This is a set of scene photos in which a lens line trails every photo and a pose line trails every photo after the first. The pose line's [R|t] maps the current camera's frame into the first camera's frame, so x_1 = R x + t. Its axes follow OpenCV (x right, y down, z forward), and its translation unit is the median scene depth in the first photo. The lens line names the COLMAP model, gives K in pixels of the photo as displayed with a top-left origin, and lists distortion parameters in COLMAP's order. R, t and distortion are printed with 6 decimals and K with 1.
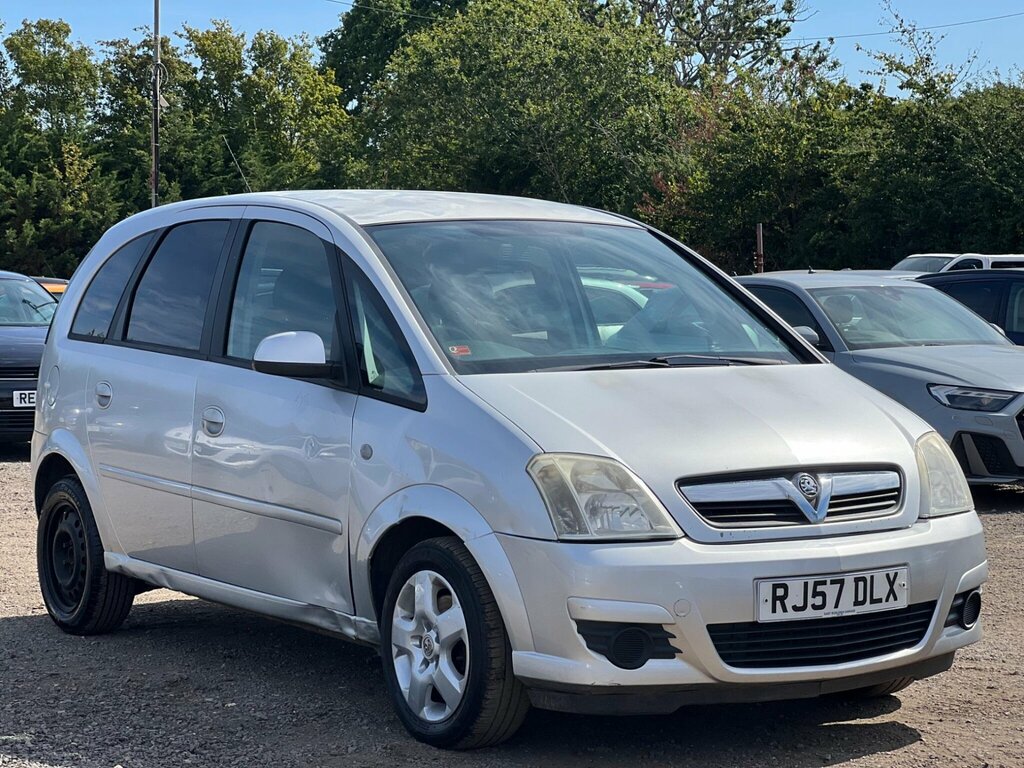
lens RADIAL K [[2269.6, 0, 512.0], [0, 2269.6, 384.0], [0, 0, 1]] dist [0.147056, 0.145327]
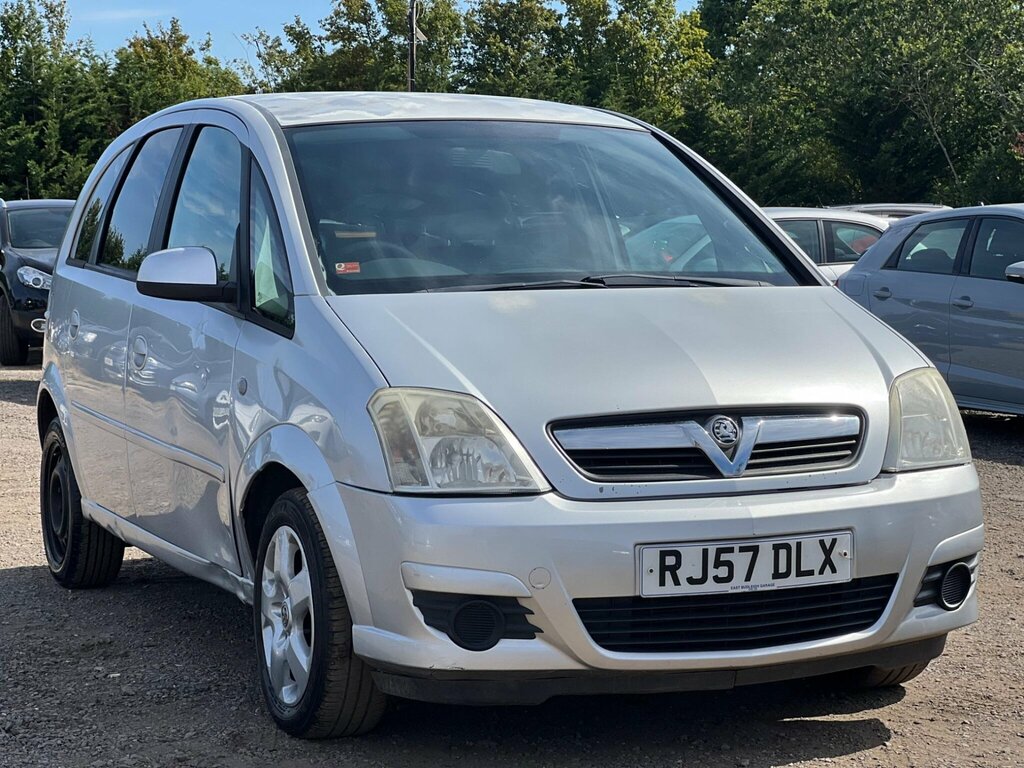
lens RADIAL K [[2272.3, 0, 512.0], [0, 2272.3, 384.0], [0, 0, 1]] dist [0.067772, 1.205608]
pose [[0.984403, 0.007325, -0.175777, 0.197907], [-0.003542, 0.999755, 0.021827, 0.010373], [0.175894, -0.020864, 0.984188, 0.184832]]
